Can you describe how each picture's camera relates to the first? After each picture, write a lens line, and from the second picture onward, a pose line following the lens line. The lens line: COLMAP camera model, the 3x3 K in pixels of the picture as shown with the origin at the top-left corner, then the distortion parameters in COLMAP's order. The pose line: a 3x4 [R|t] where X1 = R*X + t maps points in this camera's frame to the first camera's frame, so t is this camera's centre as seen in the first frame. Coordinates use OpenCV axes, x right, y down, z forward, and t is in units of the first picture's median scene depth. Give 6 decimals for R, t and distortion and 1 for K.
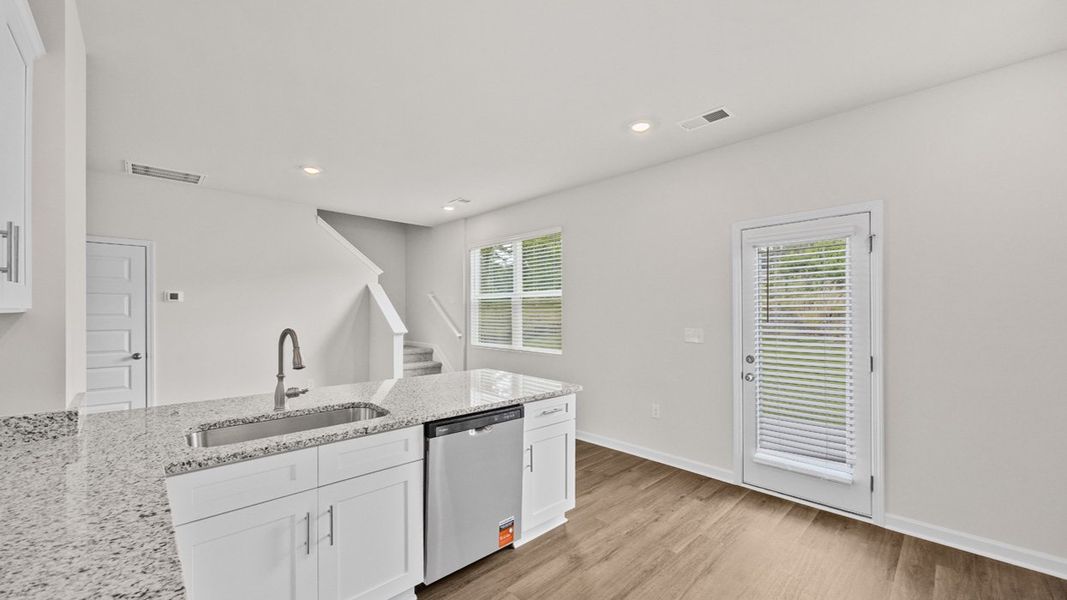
lens RADIAL K [[409.4, 0, 548.2], [0, 409.4, 312.5], [0, 0, 1]] dist [-0.006543, -0.000505]
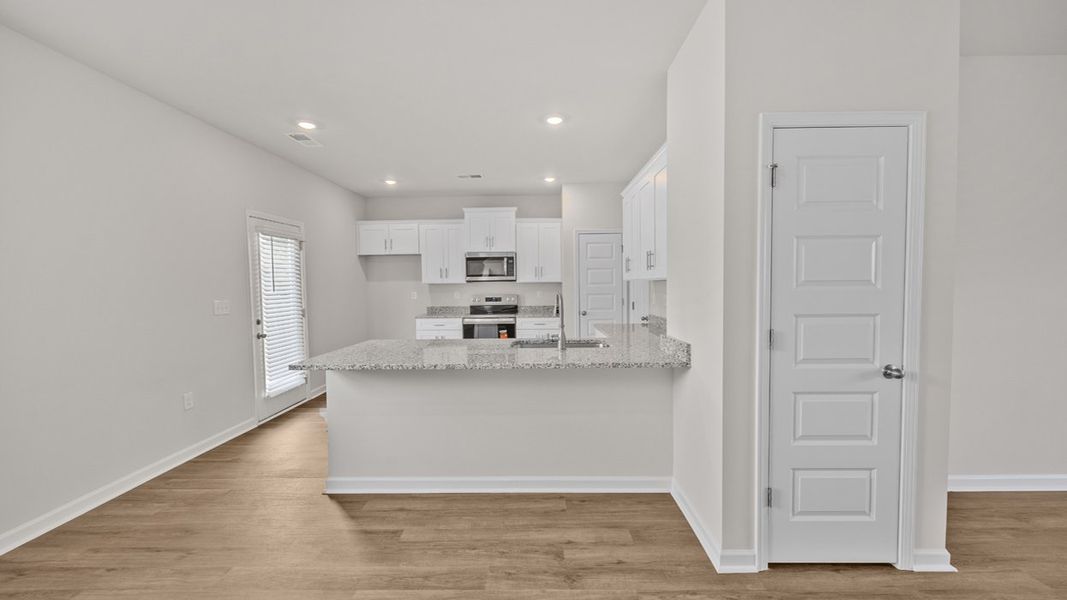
lens RADIAL K [[409.4, 0, 545.7], [0, 409.4, 298.6], [0, 0, 1]] dist [-0.006543, -0.000505]
pose [[-0.704415, -0.021077, 0.709475, -1.331966], [0.010487, 0.999141, 0.040095, 0.002499], [-0.709710, 0.035684, -0.703589, 1.663561]]
